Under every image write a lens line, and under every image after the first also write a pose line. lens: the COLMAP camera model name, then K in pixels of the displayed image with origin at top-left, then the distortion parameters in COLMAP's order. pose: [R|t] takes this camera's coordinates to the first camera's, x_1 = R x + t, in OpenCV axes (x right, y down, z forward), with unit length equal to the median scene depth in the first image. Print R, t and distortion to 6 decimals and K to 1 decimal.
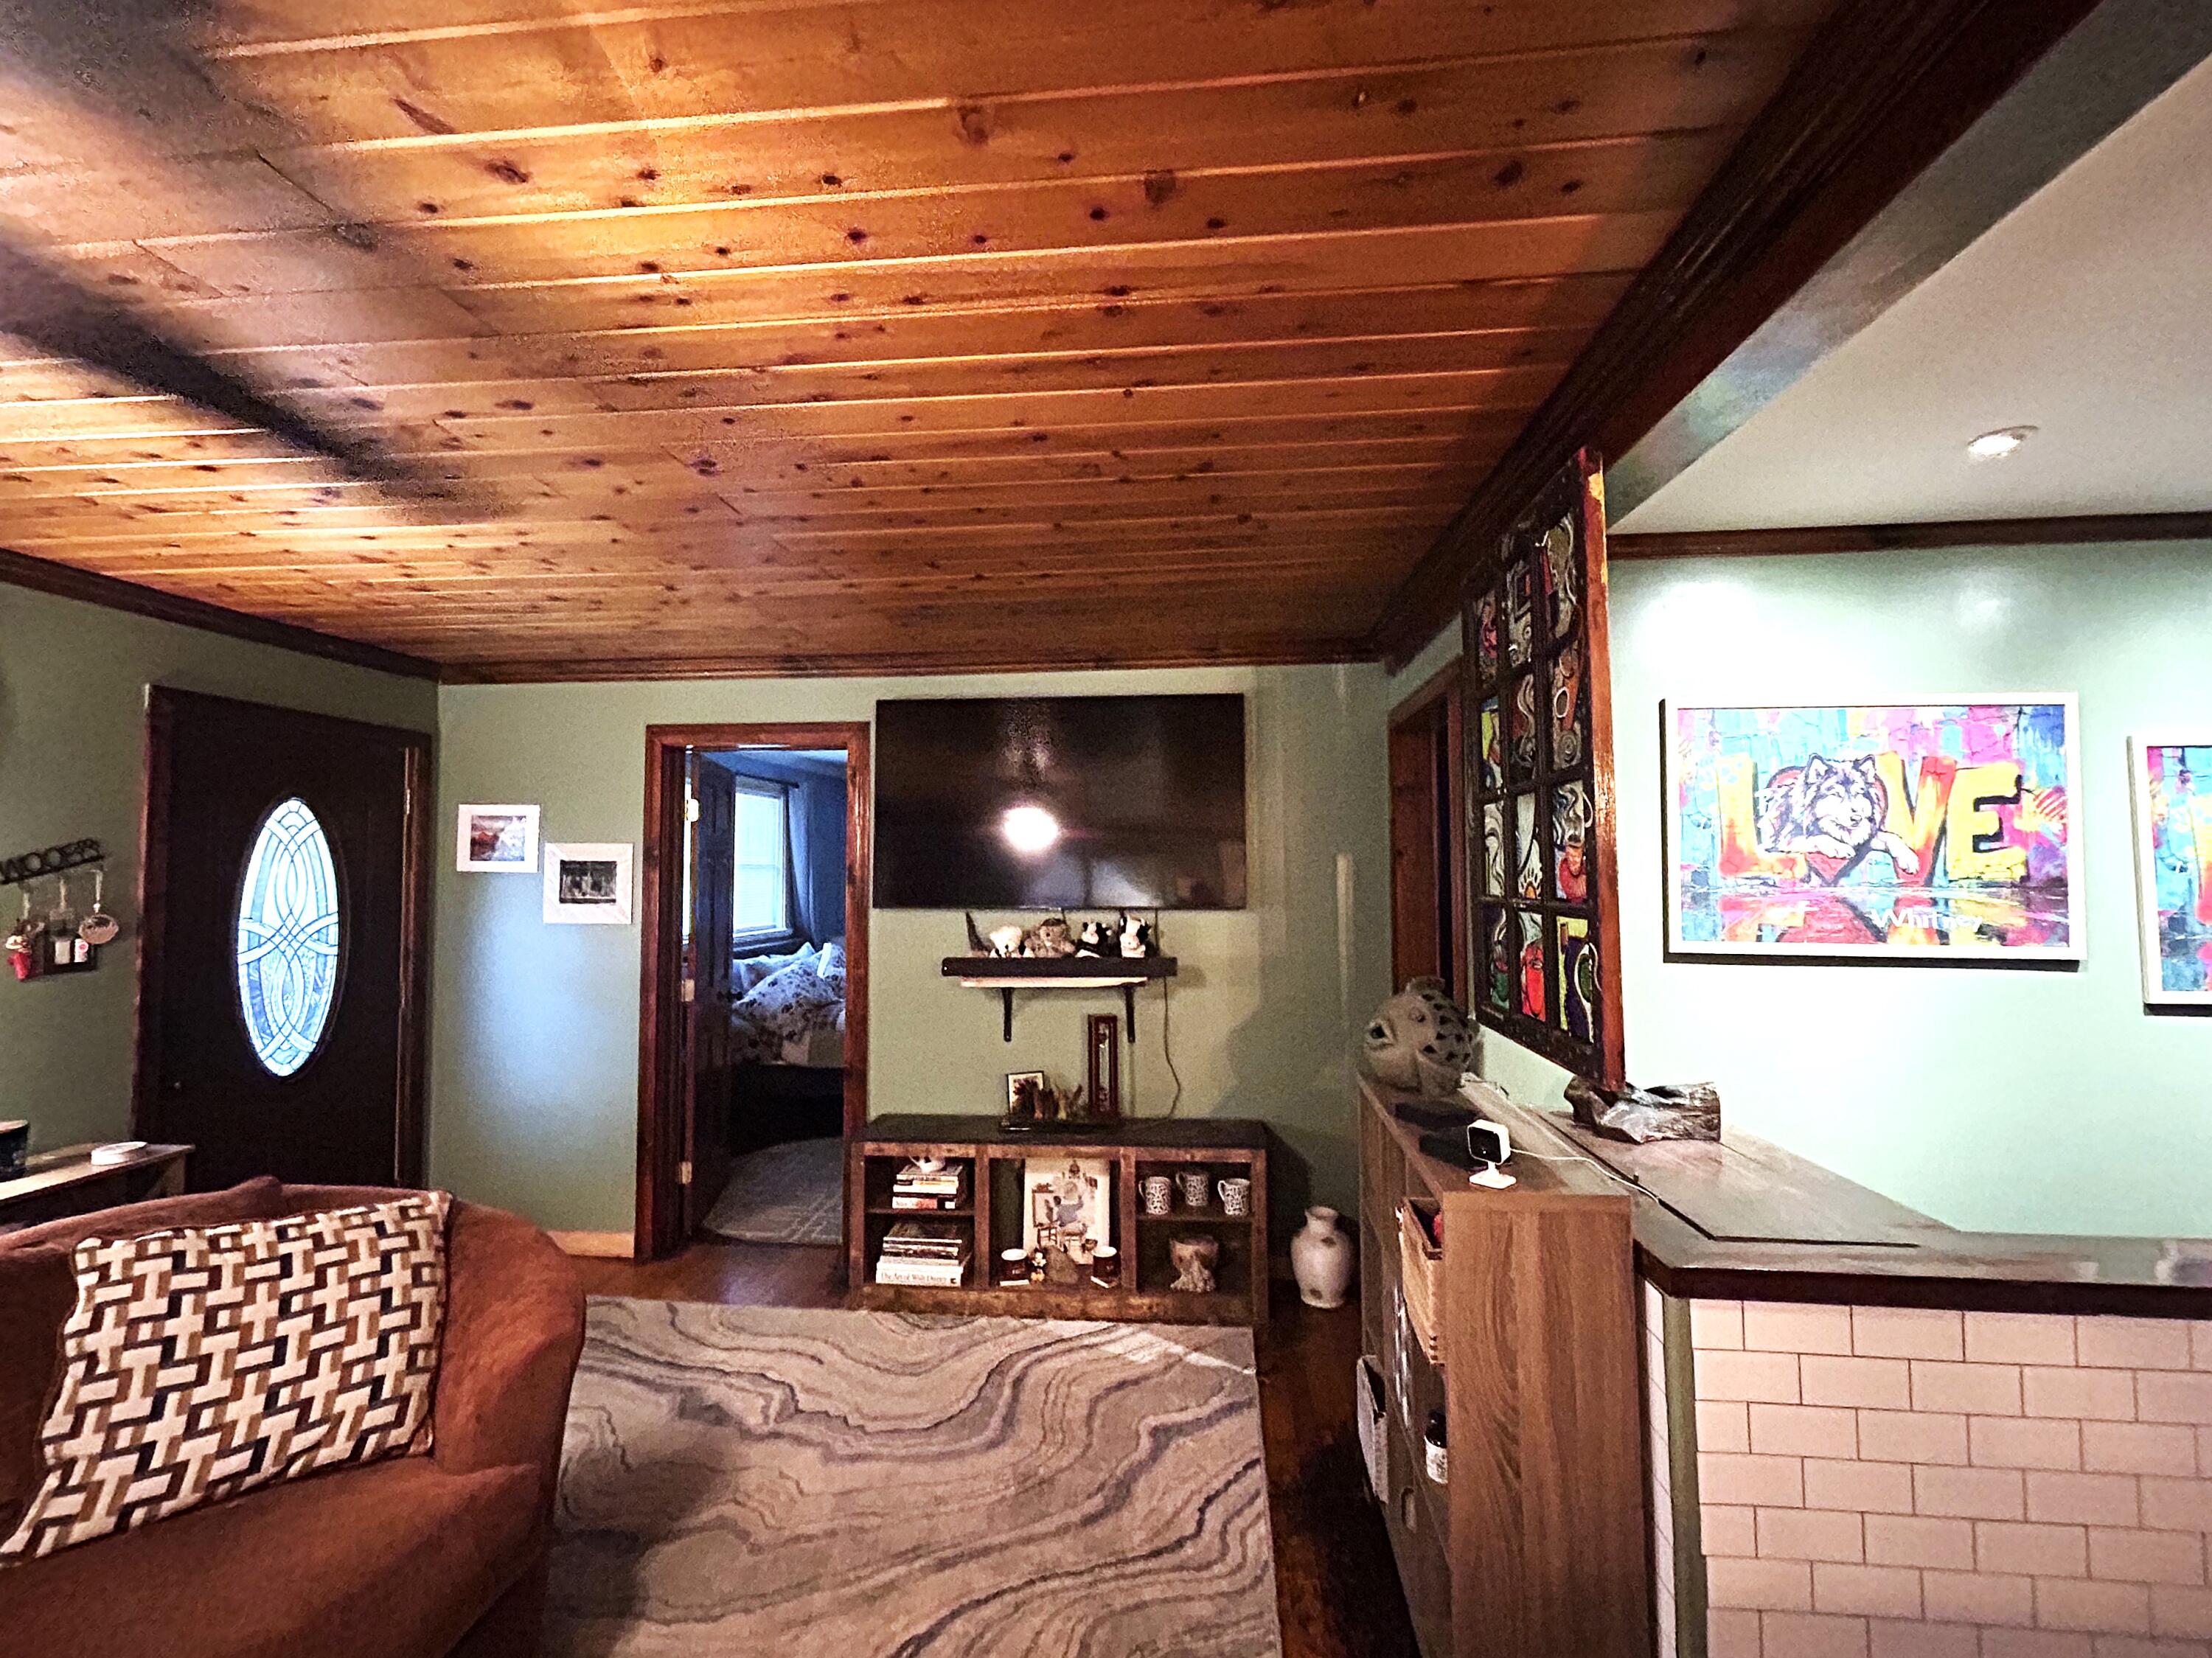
lens RADIAL K [[948.2, 0, 1107.0], [0, 948.2, 826.2], [0, 0, 1]] dist [-0.000835, -0.000376]
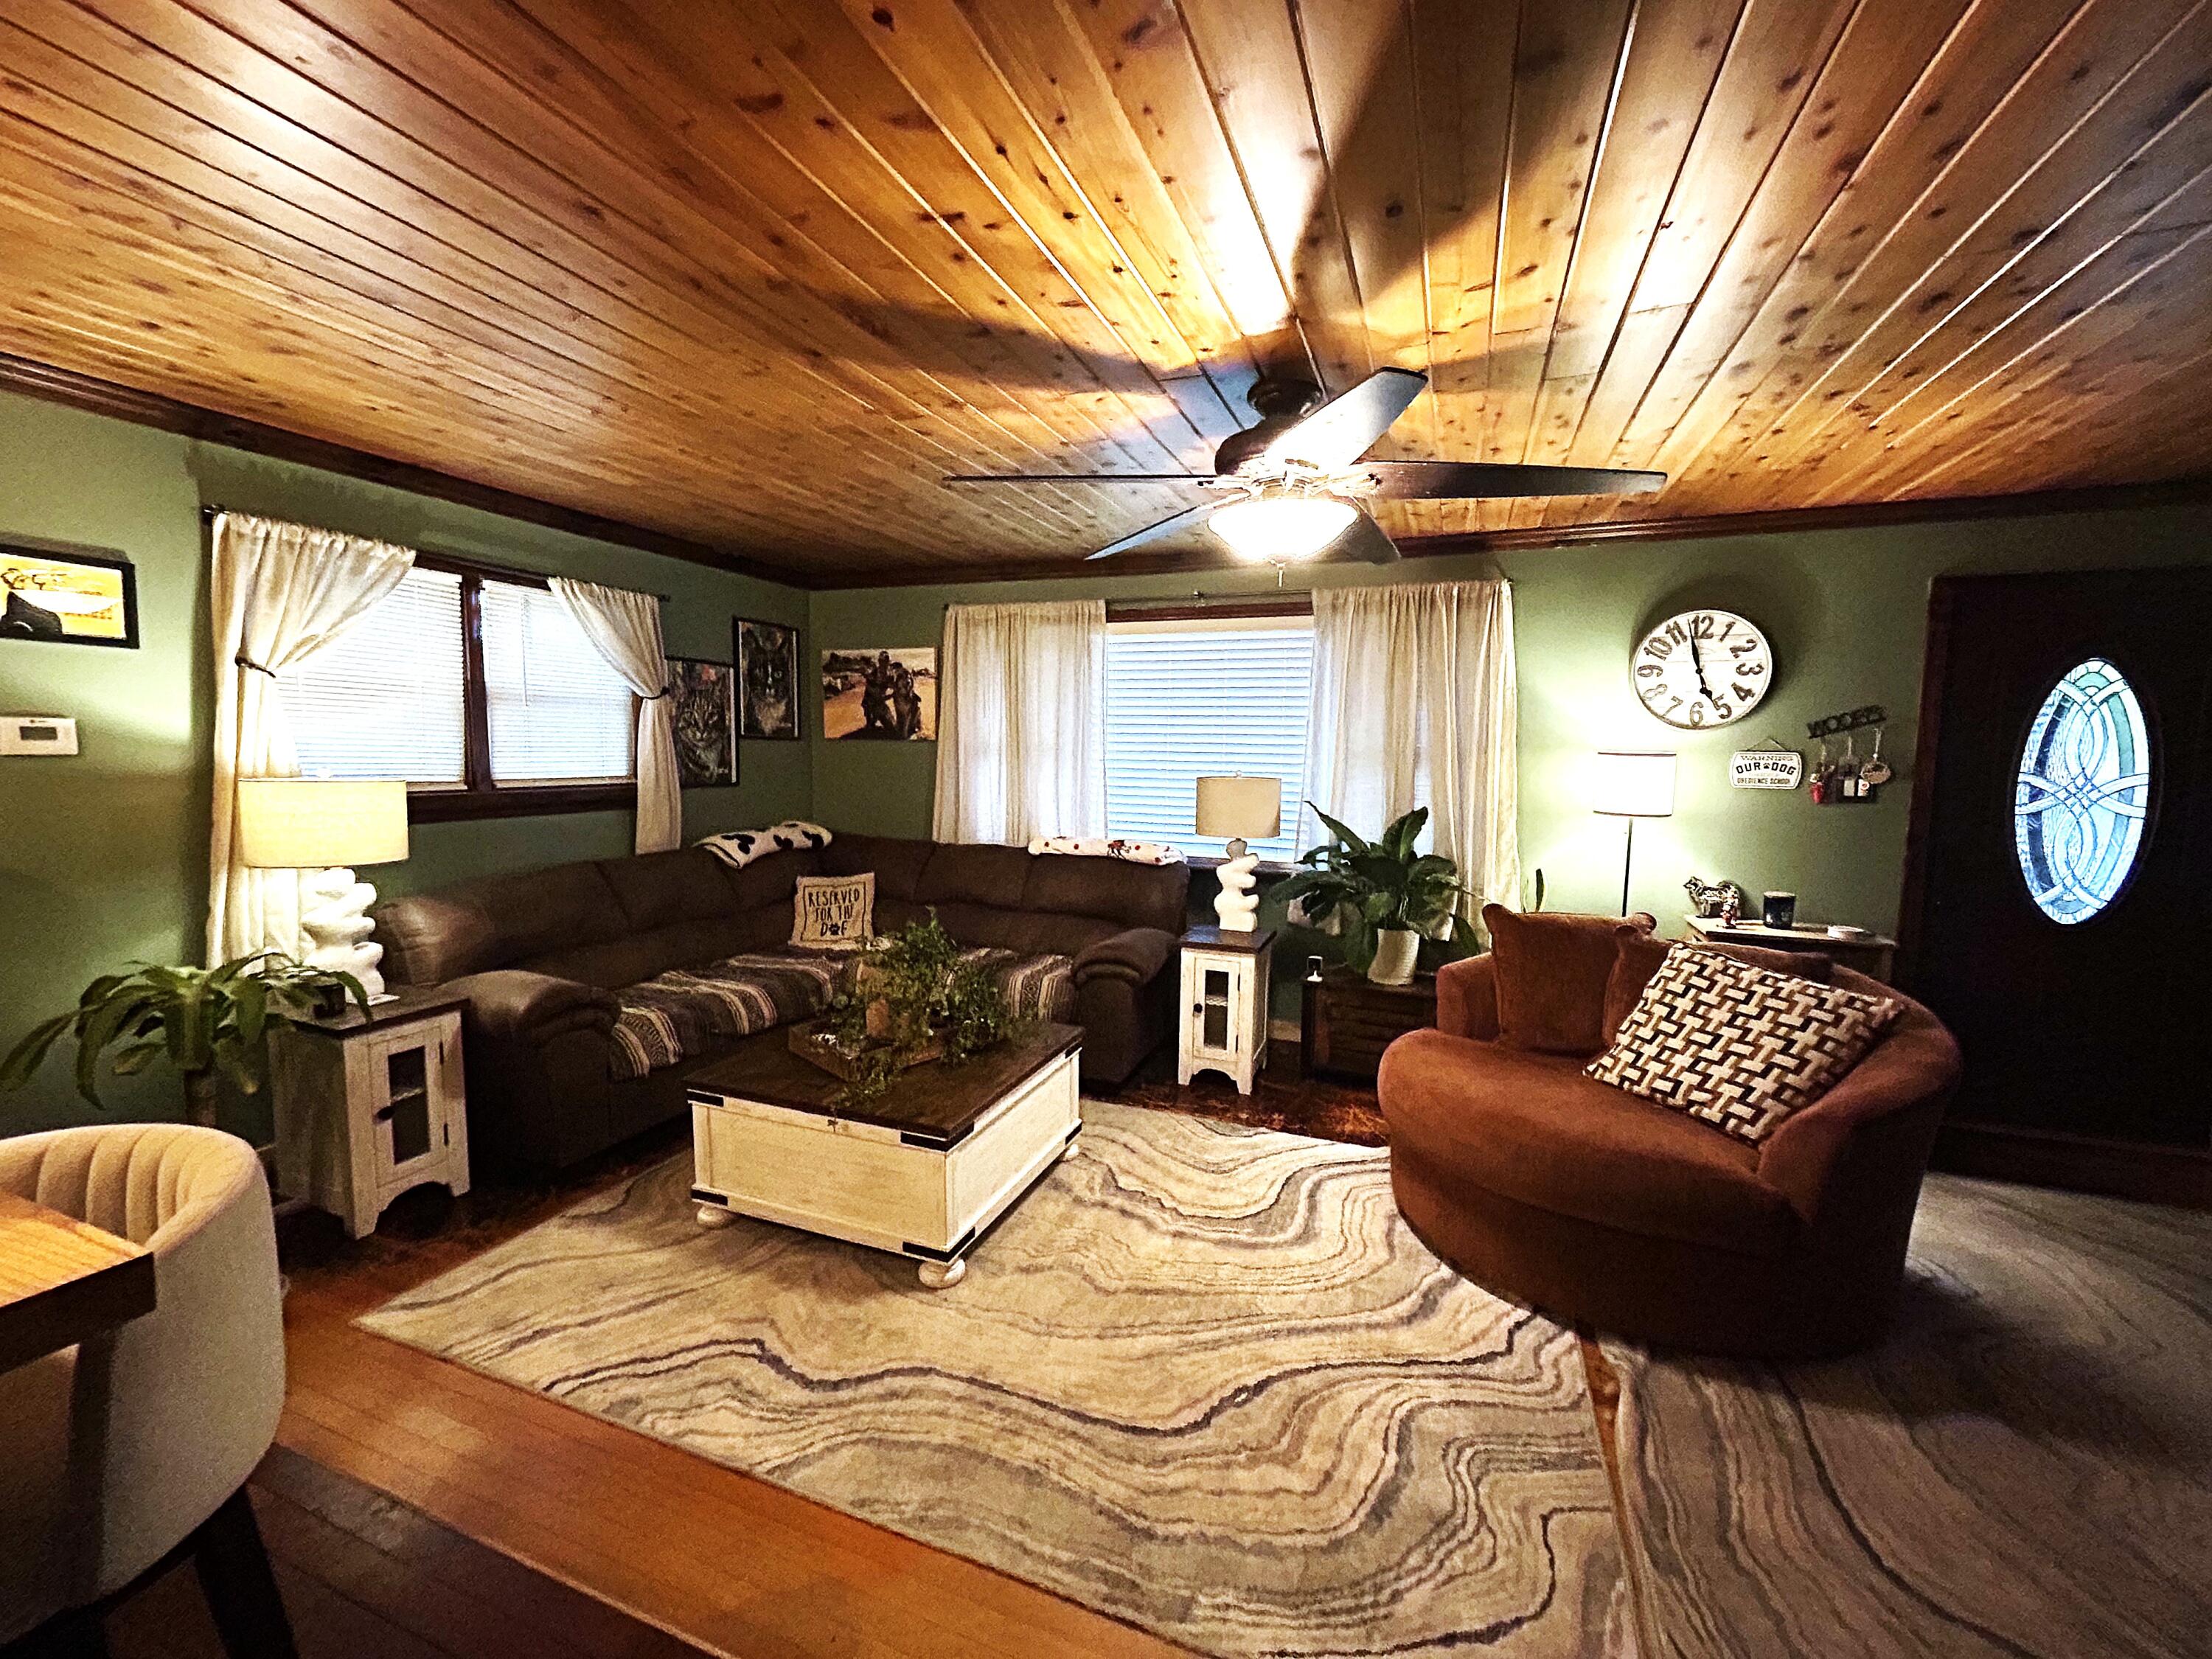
lens RADIAL K [[893.0, 0, 1109.9], [0, 893.0, 831.9], [0, 0, 1]] dist [0.004221, -0.001836]
pose [[-0.273054, 0.095392, -0.957257, 0.523382], [0.035841, 0.995389, 0.088969, 0.045912], [0.961331, -0.010016, -0.275214, 0.346153]]
